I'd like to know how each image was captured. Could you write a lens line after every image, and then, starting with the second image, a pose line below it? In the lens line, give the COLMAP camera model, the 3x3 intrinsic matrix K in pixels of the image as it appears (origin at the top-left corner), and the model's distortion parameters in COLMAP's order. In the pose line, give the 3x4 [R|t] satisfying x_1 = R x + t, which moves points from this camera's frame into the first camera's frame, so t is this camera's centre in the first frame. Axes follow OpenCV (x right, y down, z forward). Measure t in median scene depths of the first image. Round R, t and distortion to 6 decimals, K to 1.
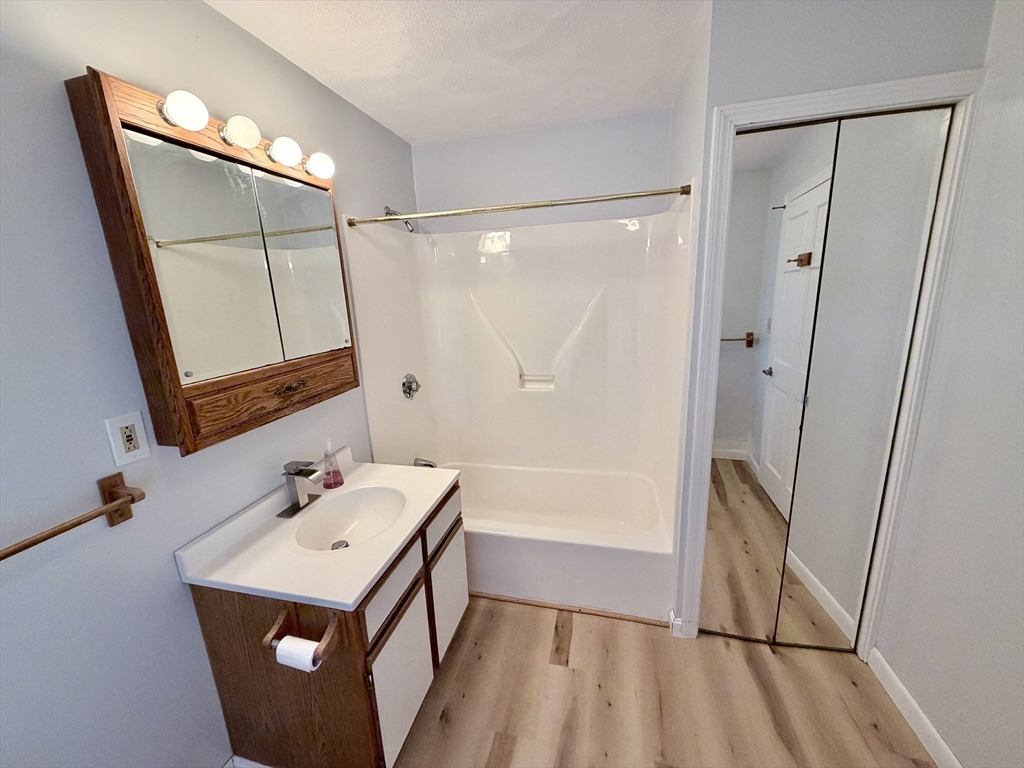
lens RADIAL K [[406.3, 0, 508.3], [0, 406.3, 382.7], [0, 0, 1]] dist [-0.000183, 0.000310]
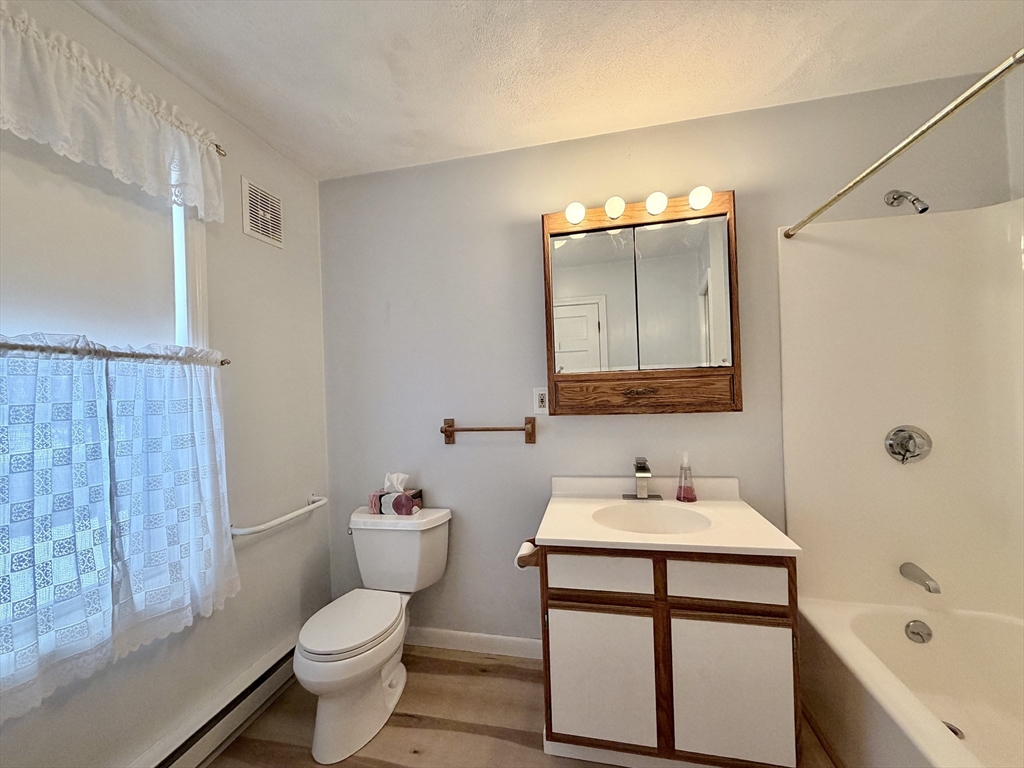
lens RADIAL K [[406.3, 0, 512.0], [0, 406.3, 380.1], [0, 0, 1]] dist [-0.000183, 0.000310]
pose [[0.052738, 0.037353, -0.997910, 0.627725], [-0.190383, 0.981348, 0.026672, 0.016931], [0.980292, 0.188578, 0.058866, 0.526756]]
